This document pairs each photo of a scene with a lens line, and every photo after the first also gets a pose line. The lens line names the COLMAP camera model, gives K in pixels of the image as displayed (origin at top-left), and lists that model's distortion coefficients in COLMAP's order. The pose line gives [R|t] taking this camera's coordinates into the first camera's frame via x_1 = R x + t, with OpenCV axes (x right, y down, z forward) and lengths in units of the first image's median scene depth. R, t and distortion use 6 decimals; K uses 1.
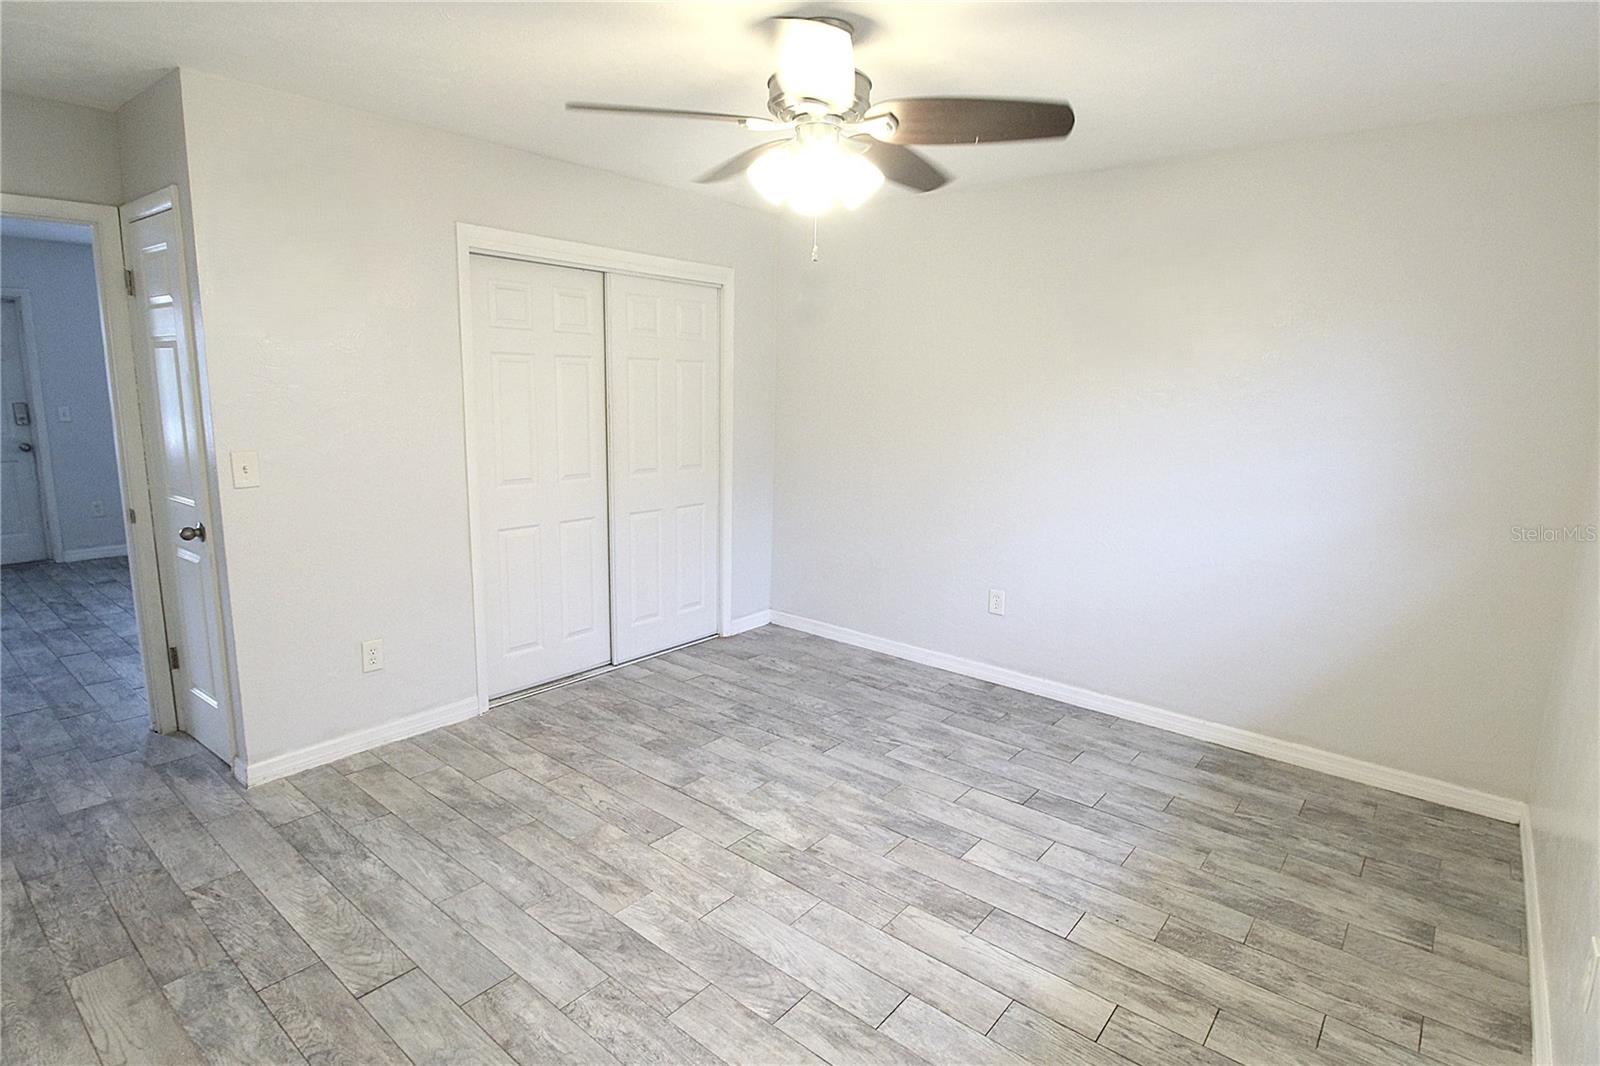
lens RADIAL K [[759.5, 0, 798.3], [0, 759.5, 523.0], [0, 0, 1]] dist [0.001318, -0.013628]
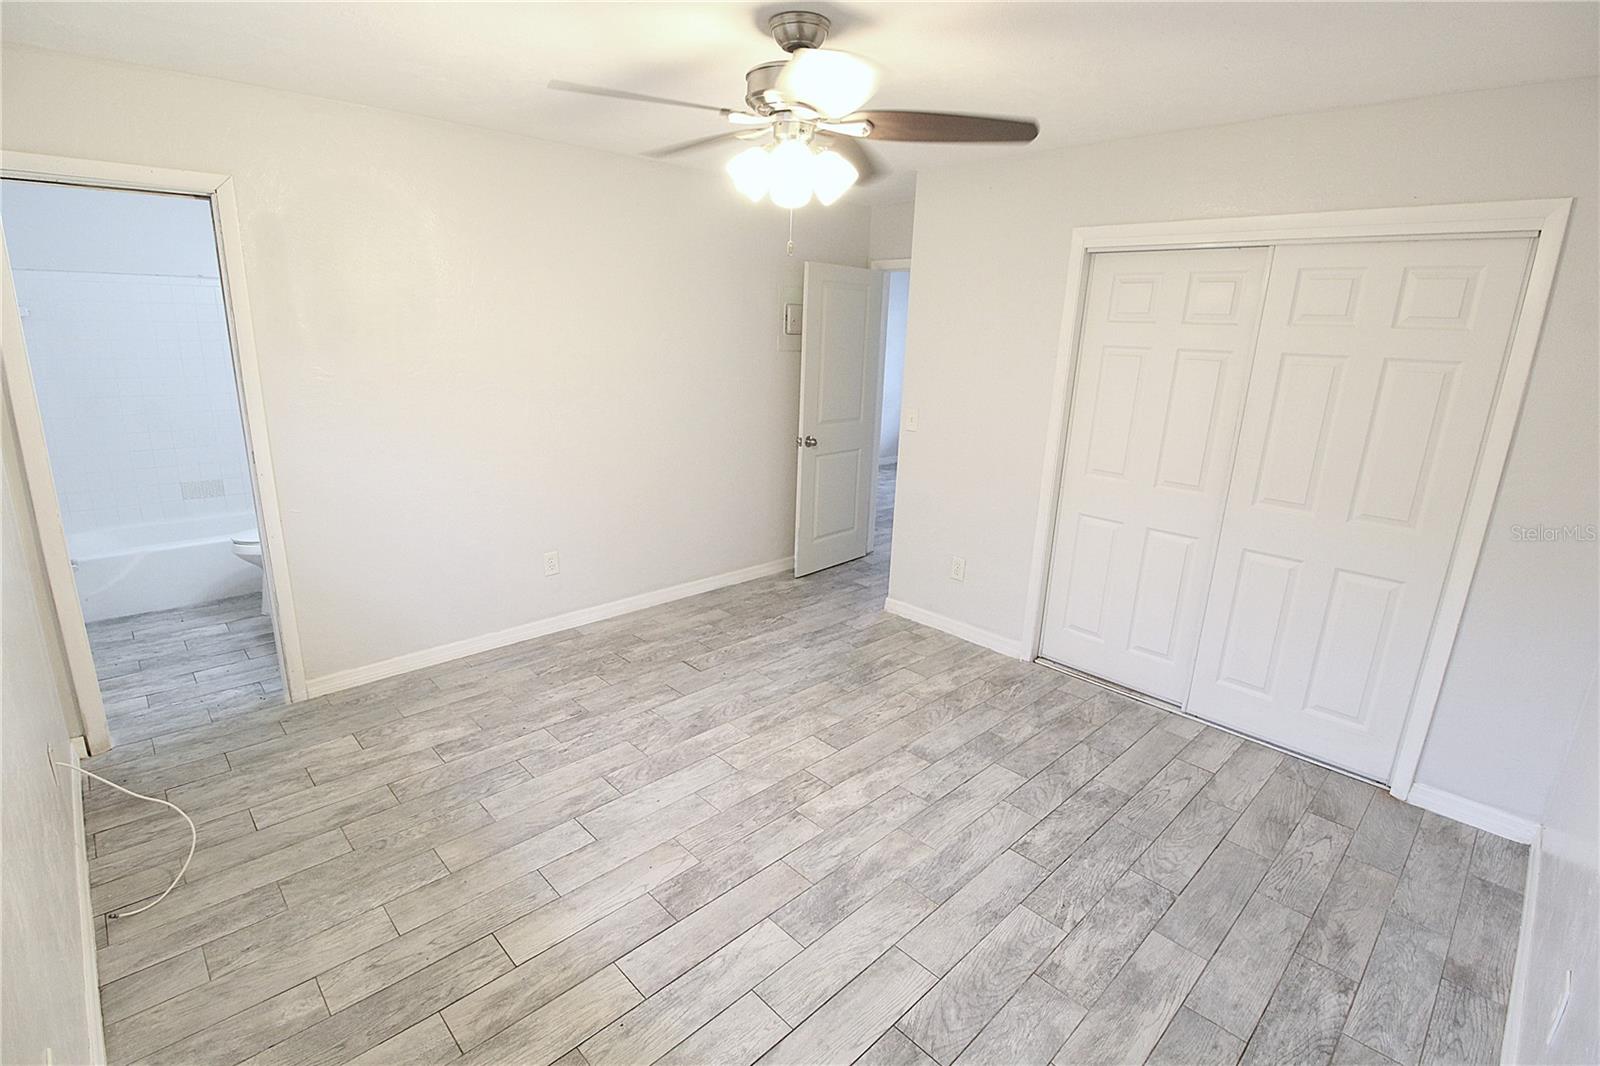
lens RADIAL K [[759.5, 0, 798.3], [0, 759.5, 523.0], [0, 0, 1]] dist [0.001318, -0.013628]
pose [[-0.078733, 0.224620, -0.971260, 0.862602], [-0.219515, 0.946465, 0.236680, -0.176269], [0.972427, 0.231841, -0.025211, 0.866613]]
